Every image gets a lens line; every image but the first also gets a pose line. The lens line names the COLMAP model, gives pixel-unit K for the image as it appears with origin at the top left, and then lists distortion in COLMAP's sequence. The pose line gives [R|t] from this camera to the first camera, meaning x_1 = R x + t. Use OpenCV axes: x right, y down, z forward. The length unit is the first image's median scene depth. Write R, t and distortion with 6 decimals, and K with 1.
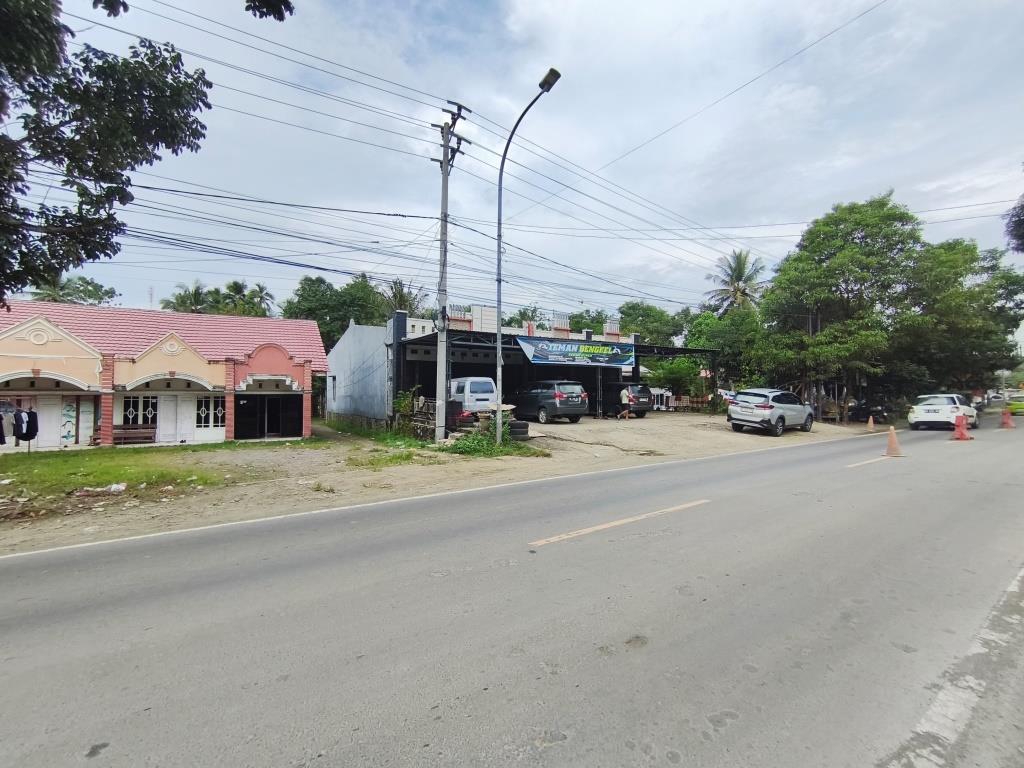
lens RADIAL K [[454.0, 0, 514.0], [0, 454.0, 382.5], [0, 0, 1]] dist [0.001067, -0.000189]
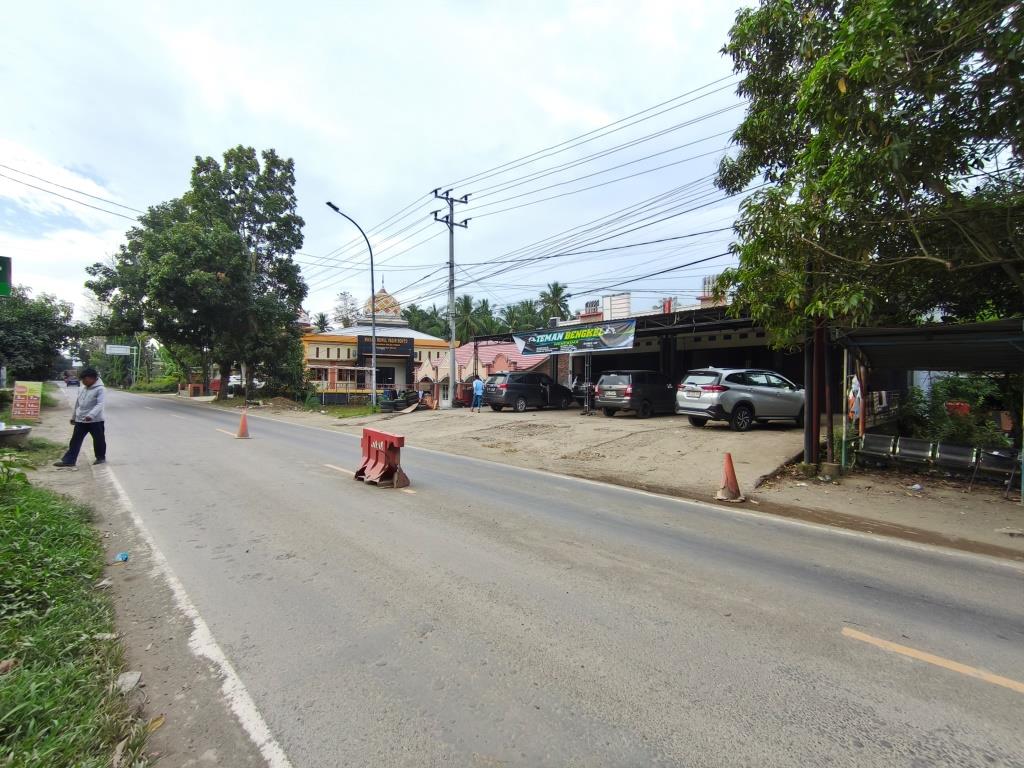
lens RADIAL K [[454.0, 0, 513.7], [0, 454.0, 389.0], [0, 0, 1]] dist [0.001067, -0.000189]
pose [[0.159032, 0.012918, -0.987189, 1.136290], [0.019675, 0.999674, 0.016251, 0.017933], [0.987077, -0.022007, 0.158726, 0.814515]]
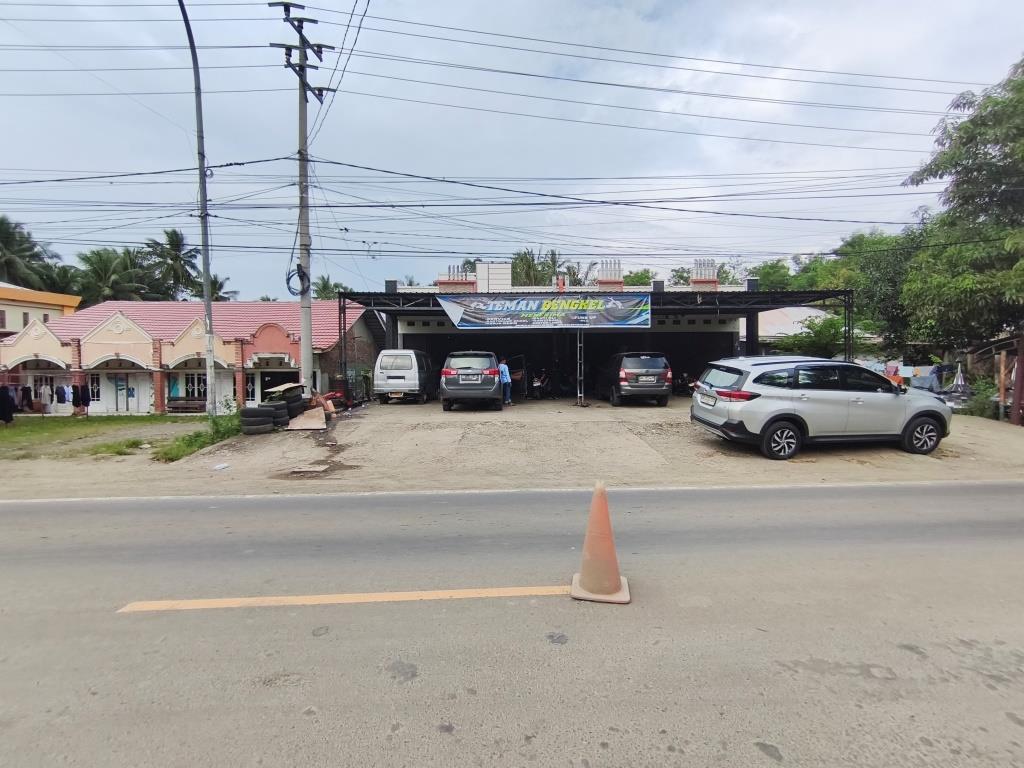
lens RADIAL K [[454.0, 0, 514.0], [0, 454.0, 384.5], [0, 0, 1]] dist [0.001067, -0.000189]
pose [[0.855897, 0.011861, -0.517010, 0.514949], [0.017364, 0.998514, 0.051653, 0.011781], [0.516854, -0.053187, 0.854419, 0.402947]]
